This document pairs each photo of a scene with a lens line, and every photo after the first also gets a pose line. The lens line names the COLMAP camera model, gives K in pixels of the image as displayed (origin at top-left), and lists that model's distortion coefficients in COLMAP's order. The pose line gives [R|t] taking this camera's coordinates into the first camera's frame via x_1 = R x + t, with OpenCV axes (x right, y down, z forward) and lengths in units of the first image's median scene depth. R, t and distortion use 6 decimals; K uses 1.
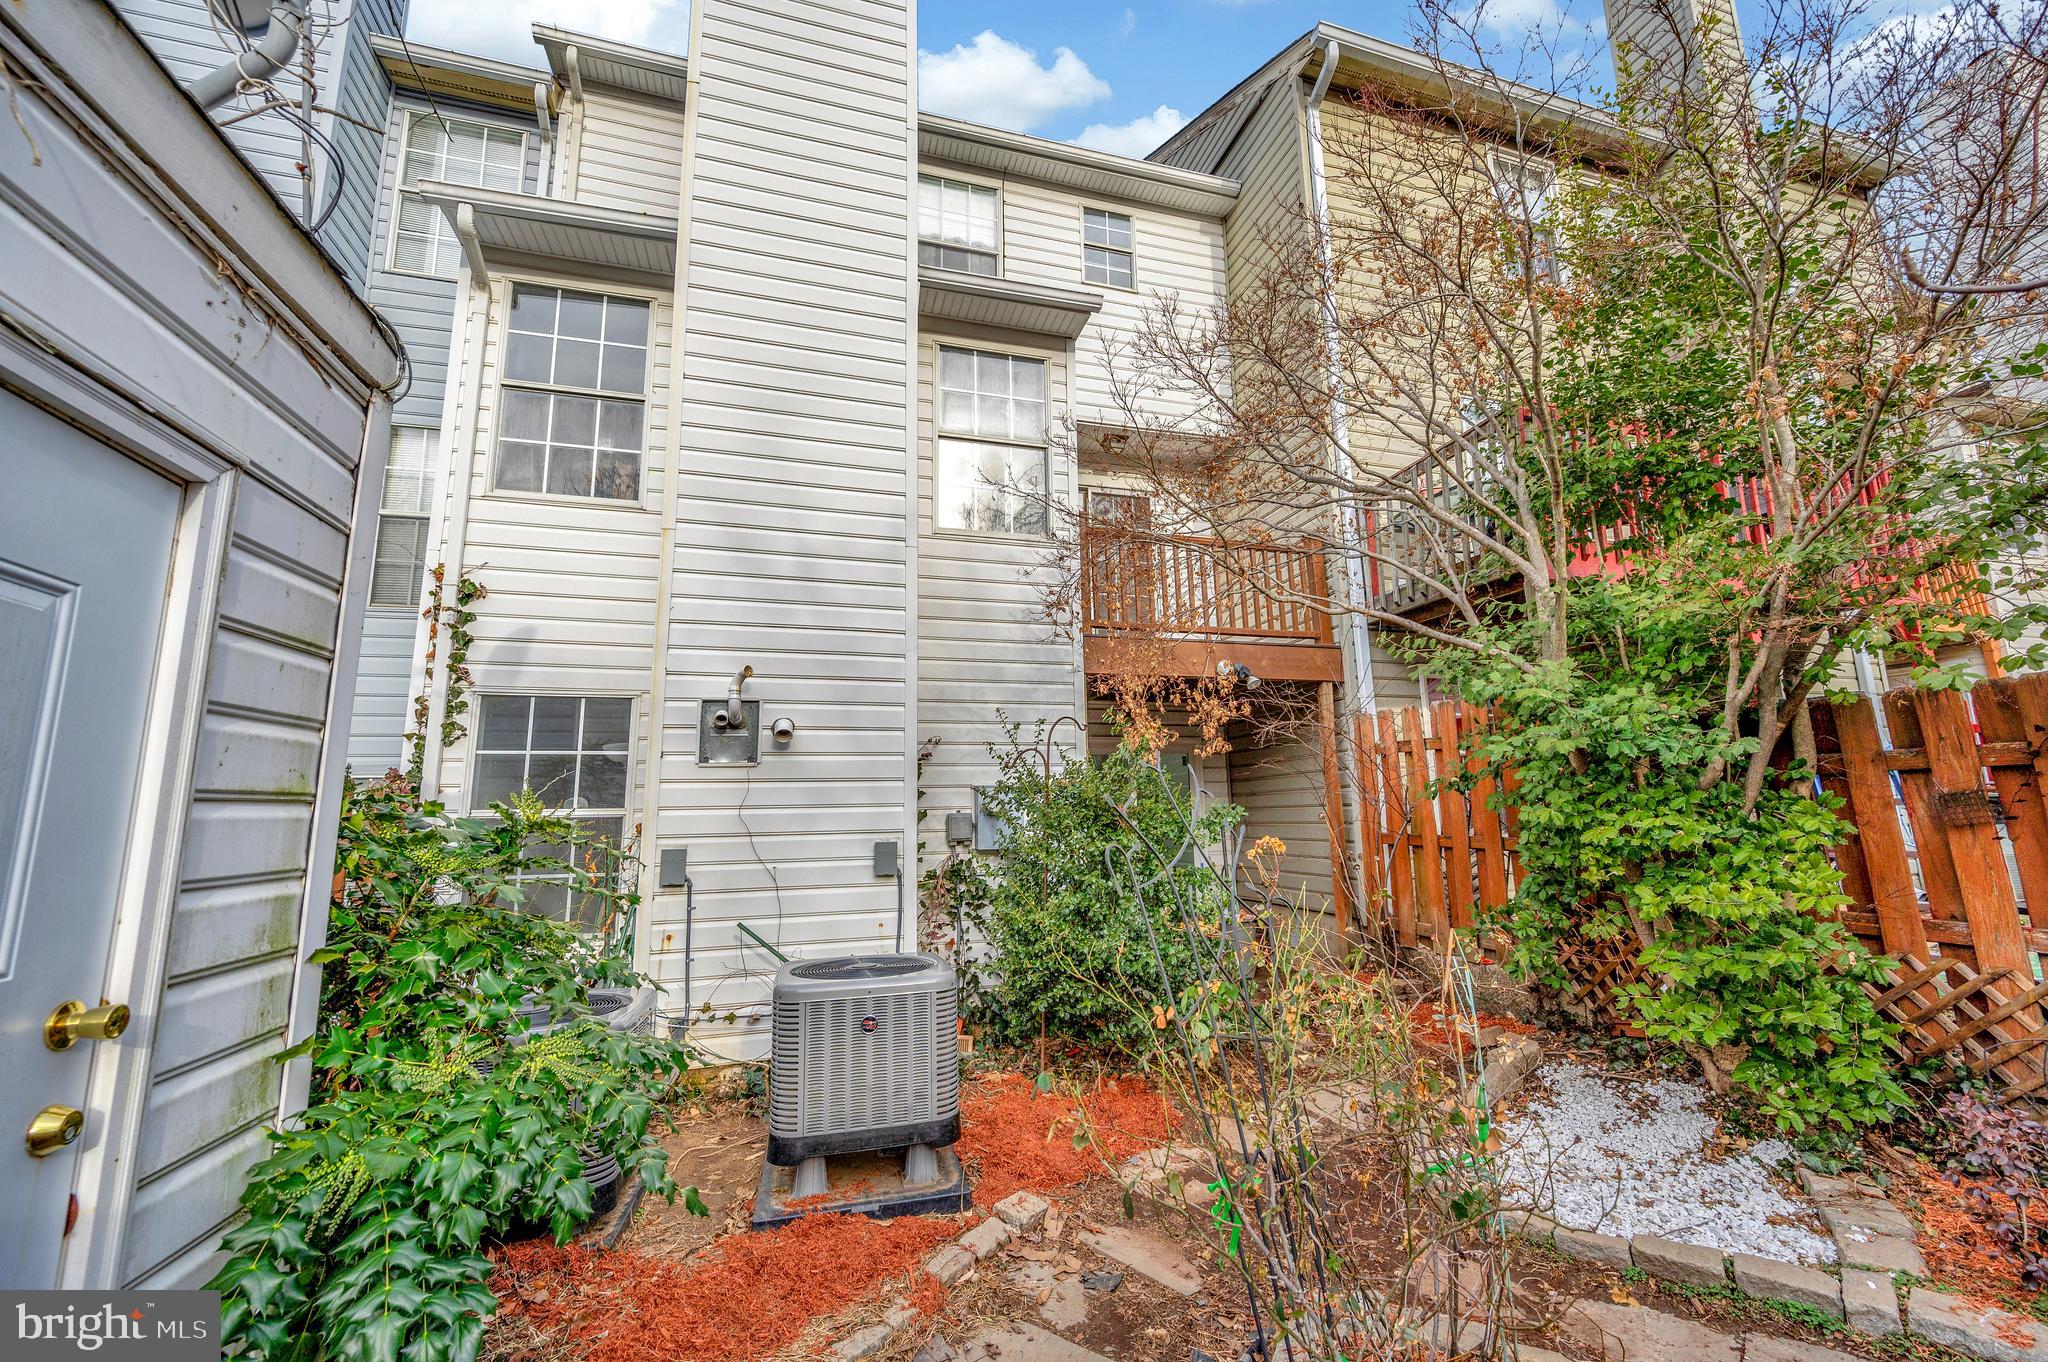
lens RADIAL K [[830.8, 0, 1031.3], [0, 830.8, 674.7], [0, 0, 1]] dist [0.001803, -0.000387]
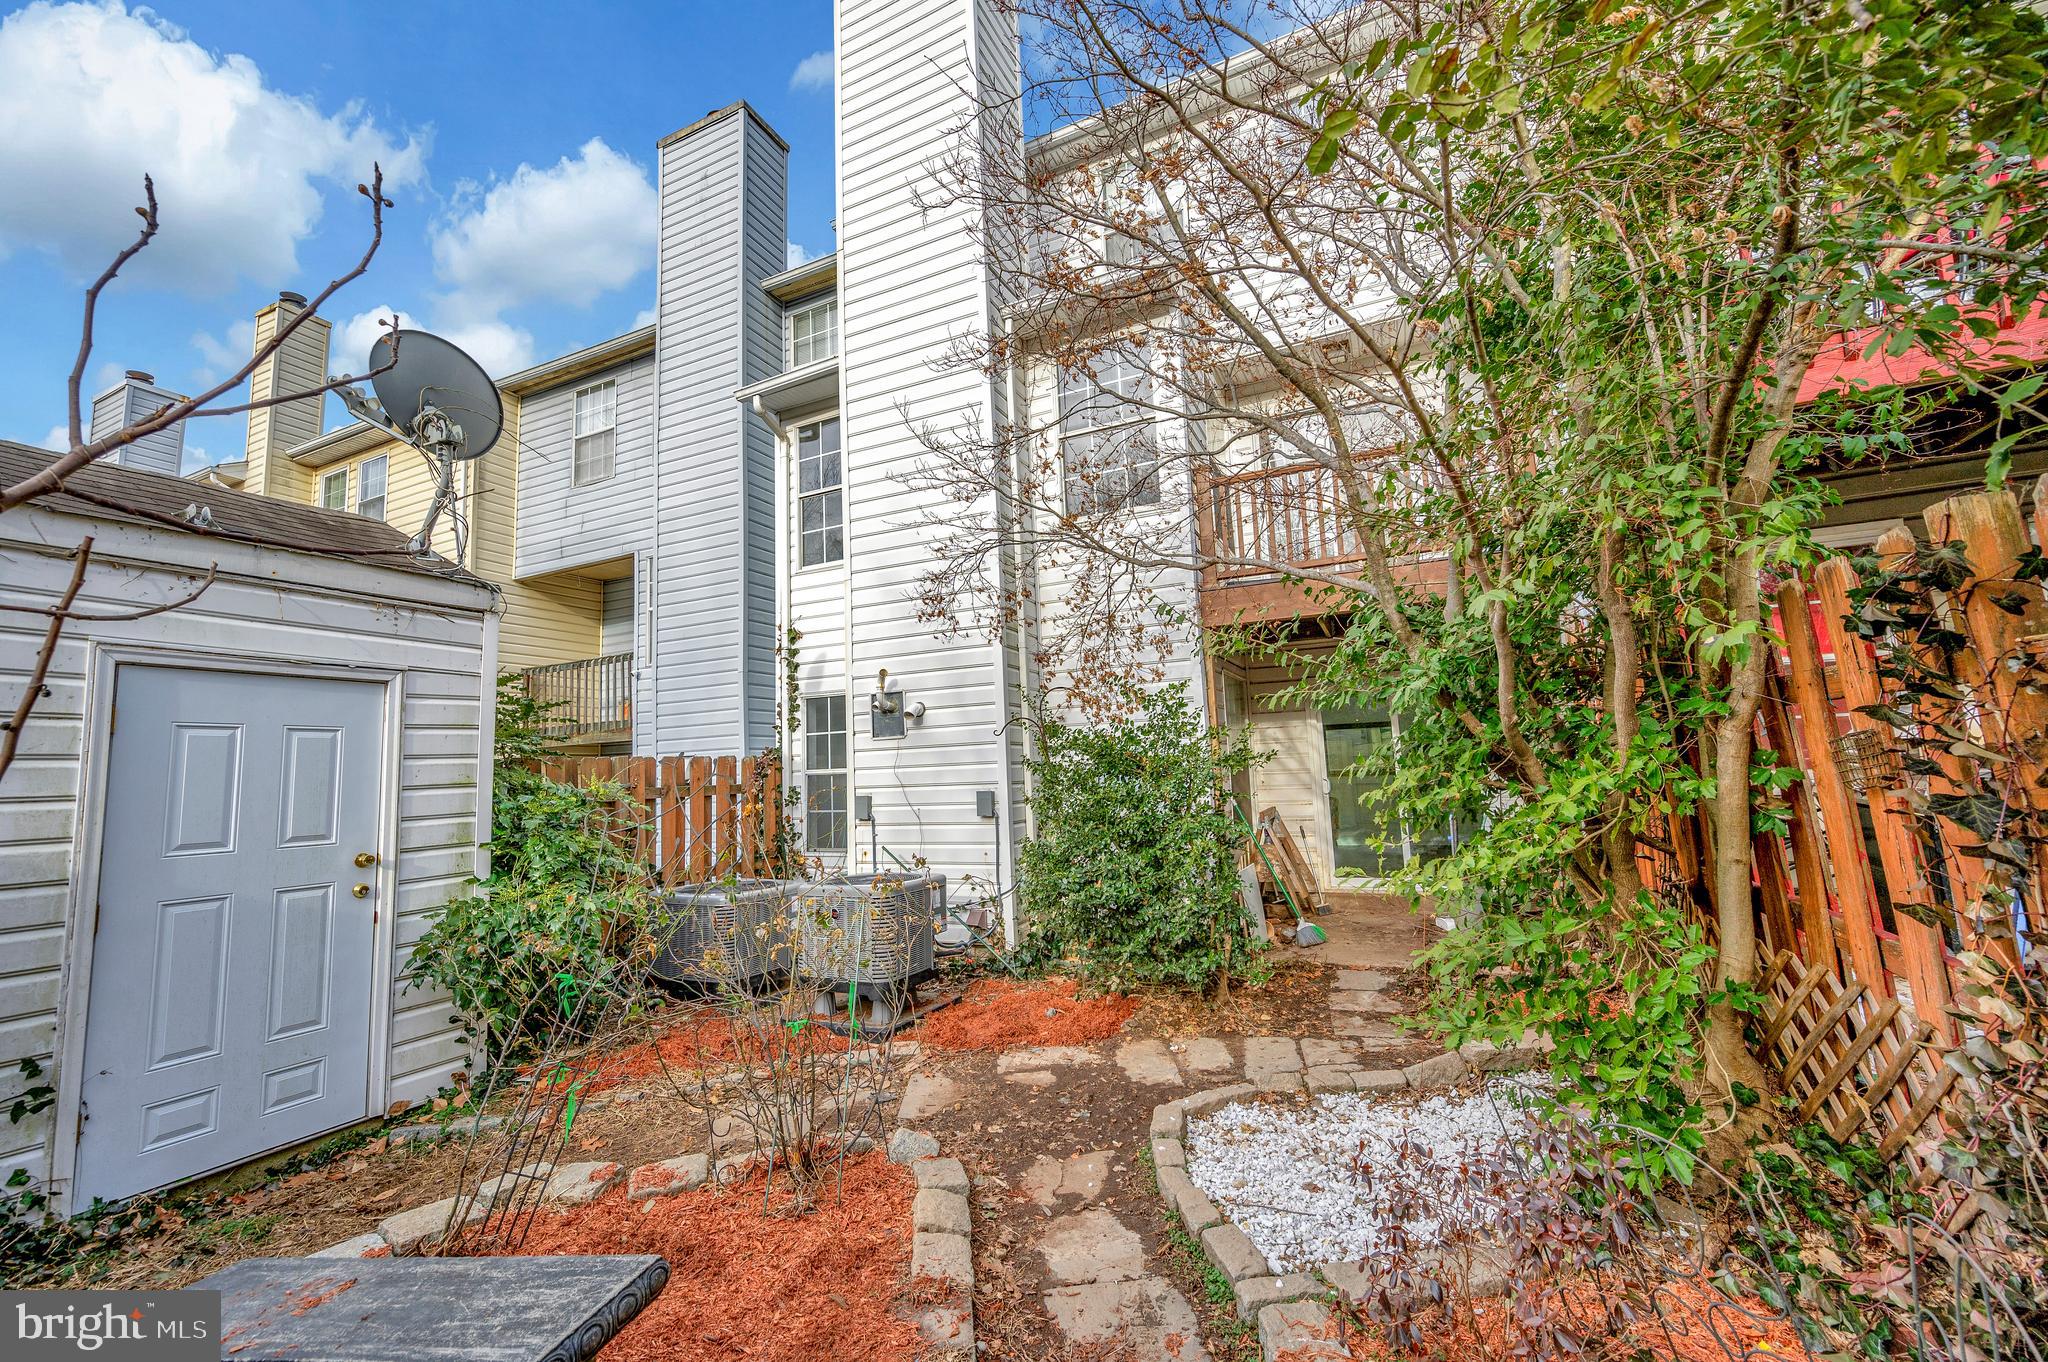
lens RADIAL K [[830.8, 0, 1016.1], [0, 830.8, 678.4], [0, 0, 1]] dist [0.001803, -0.000387]
pose [[0.730668, -0.084401, -0.677496, 0.782569], [0.142046, 0.989407, 0.029936, -0.005332], [0.667793, -0.118109, 0.734917, 0.103445]]
